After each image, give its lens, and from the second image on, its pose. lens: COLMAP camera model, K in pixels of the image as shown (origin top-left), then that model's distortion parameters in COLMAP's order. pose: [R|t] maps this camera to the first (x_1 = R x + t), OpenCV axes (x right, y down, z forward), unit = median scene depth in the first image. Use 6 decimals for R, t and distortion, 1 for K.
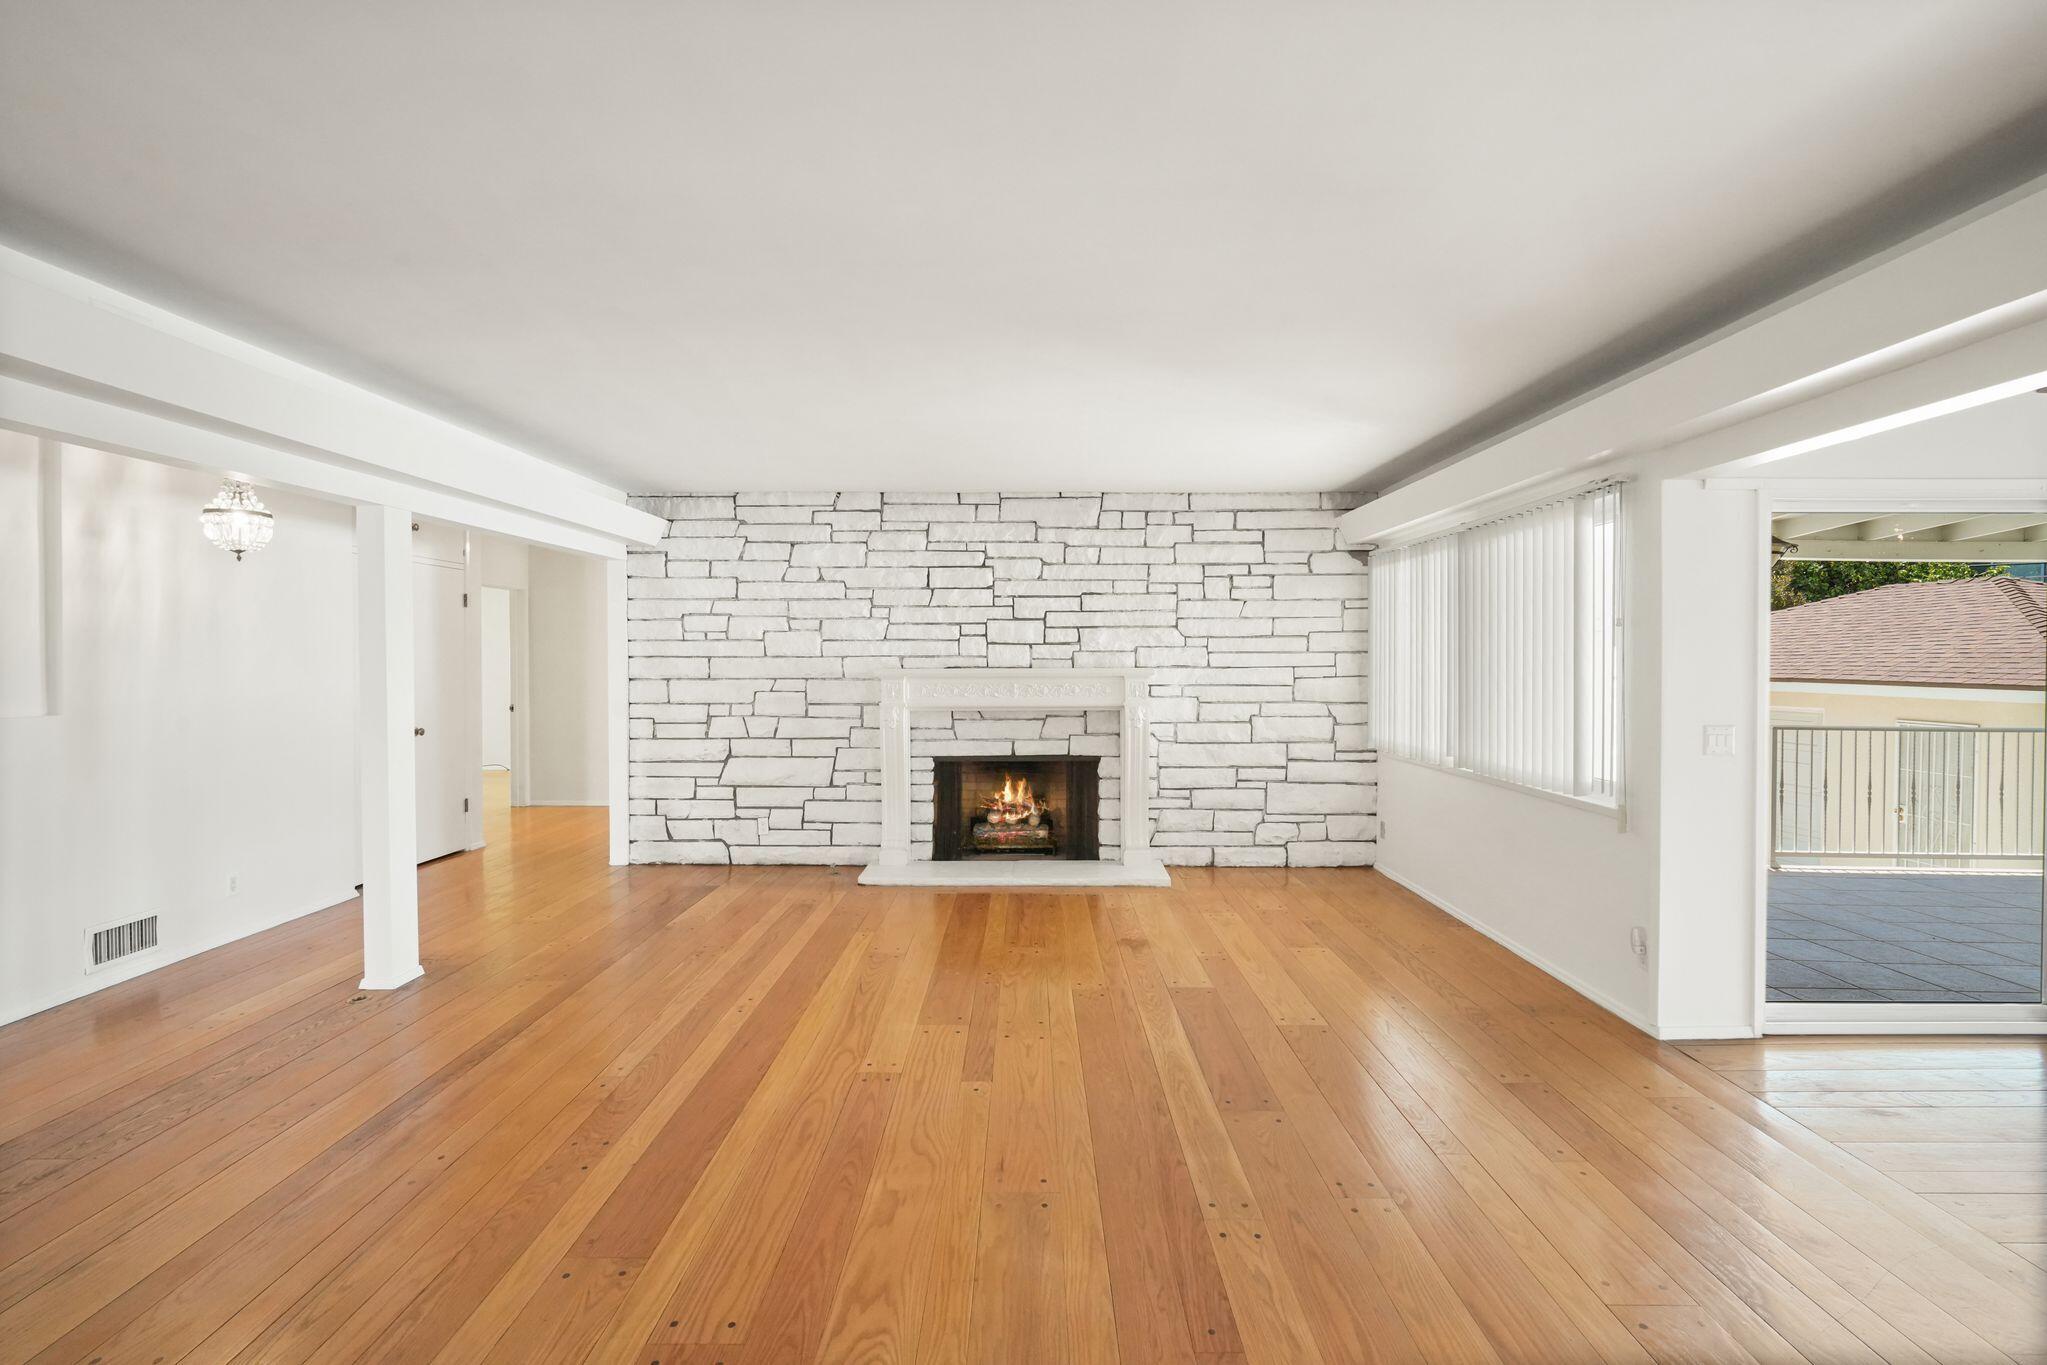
lens RADIAL K [[925.0, 0, 1020.0], [0, 925.0, 667.3], [0, 0, 1]] dist [-0.003488, 0.000774]
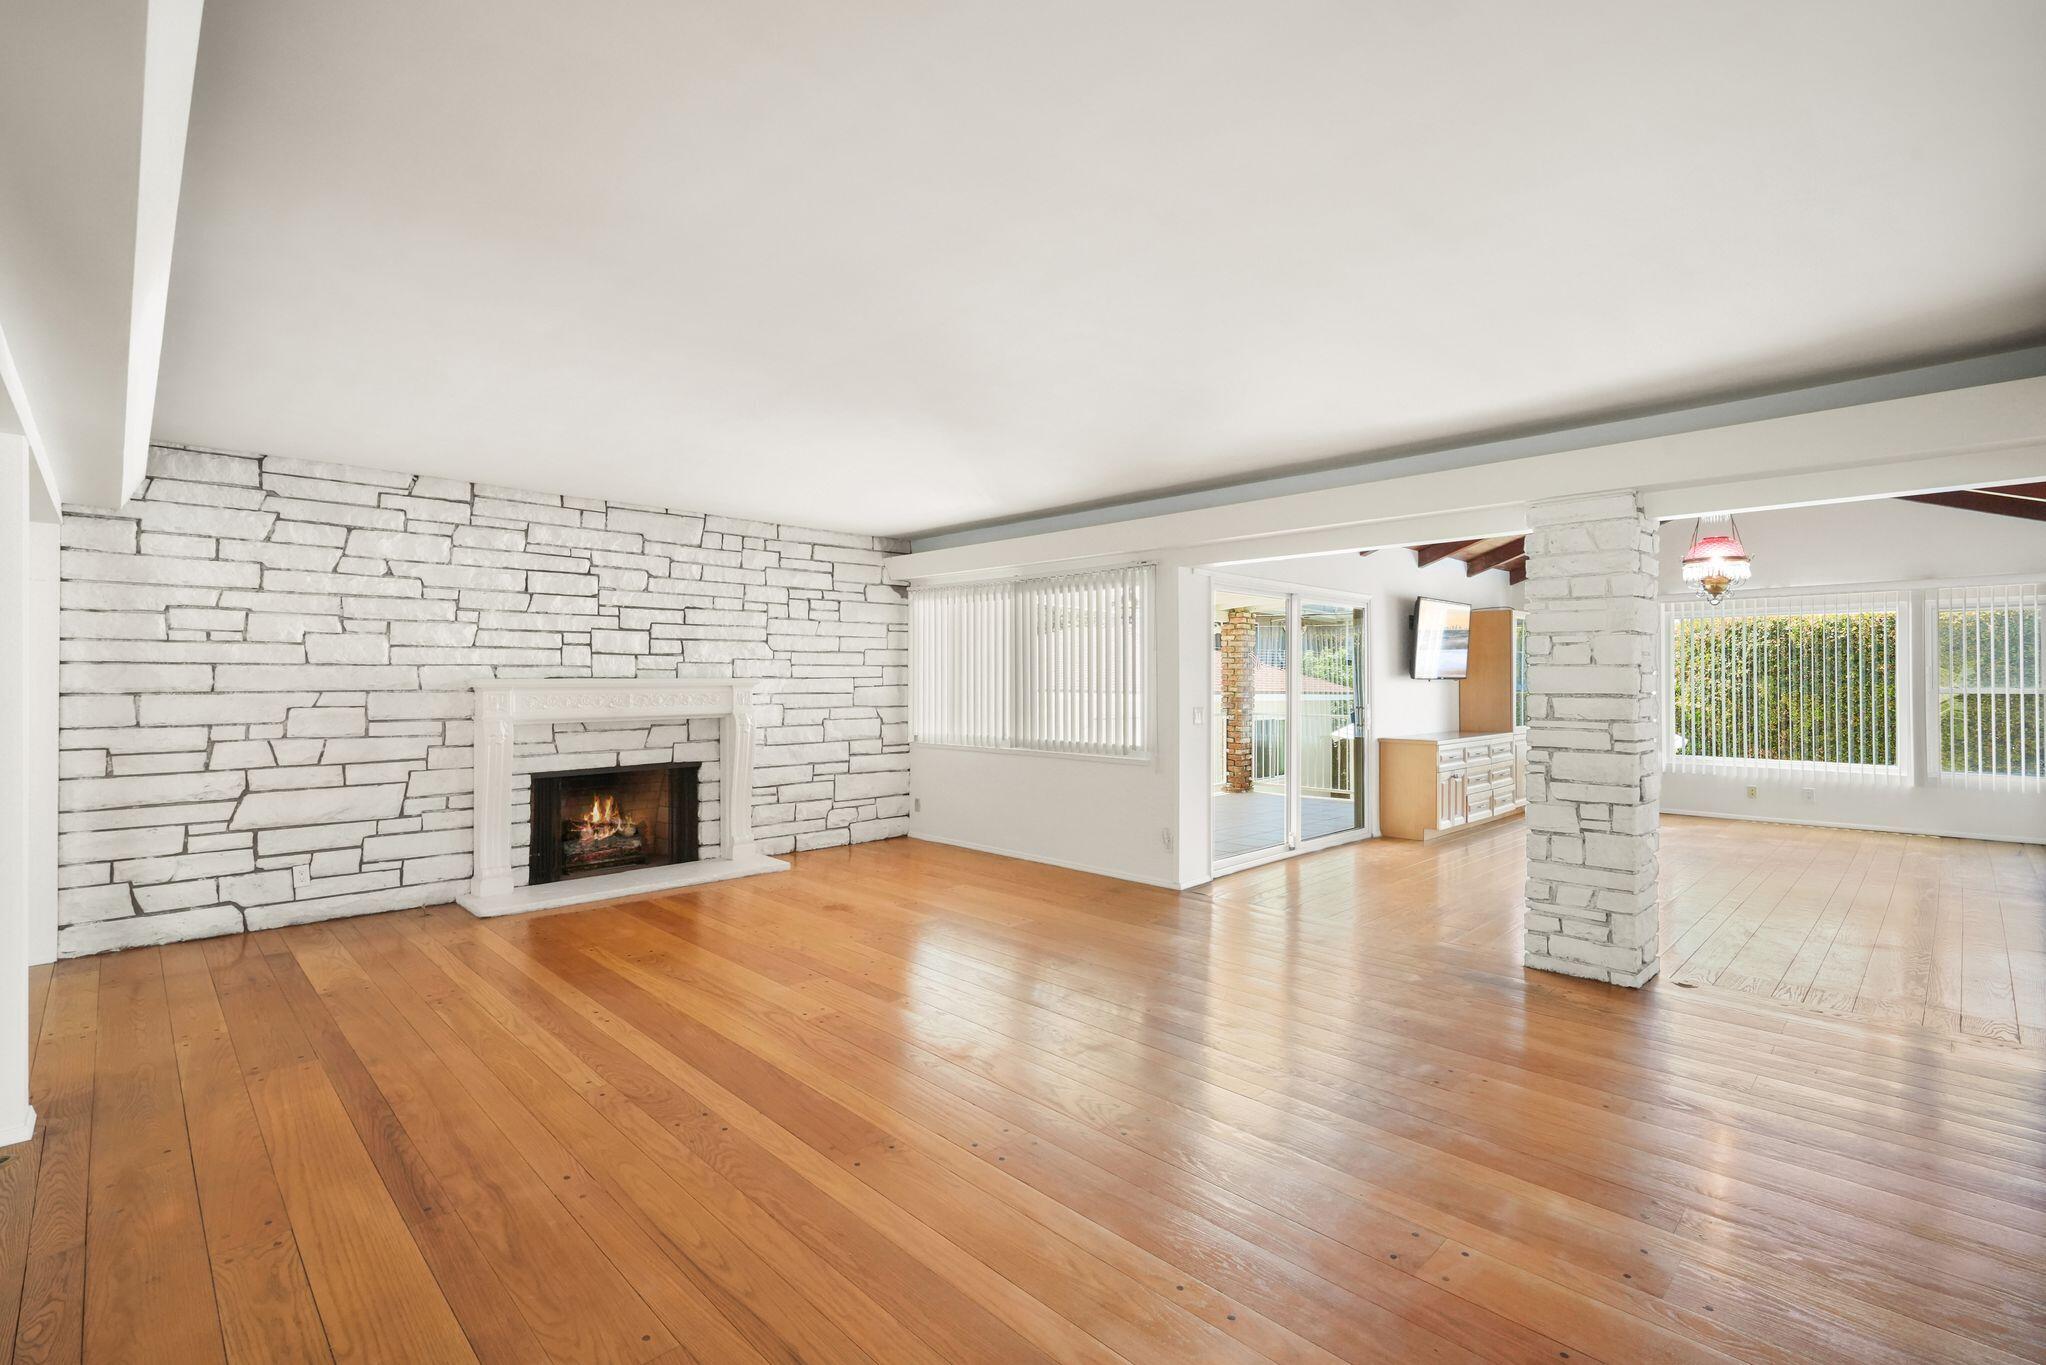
lens RADIAL K [[924.5, 0, 1019.5], [0, 924.5, 667.3], [0, 0, 1]] dist [-0.003488, 0.000774]
pose [[0.705193, 0.009222, 0.708955, -0.408121], [0.005235, 0.999820, -0.018212, 0.009194], [-0.708996, 0.016555, 0.705018, -0.006423]]
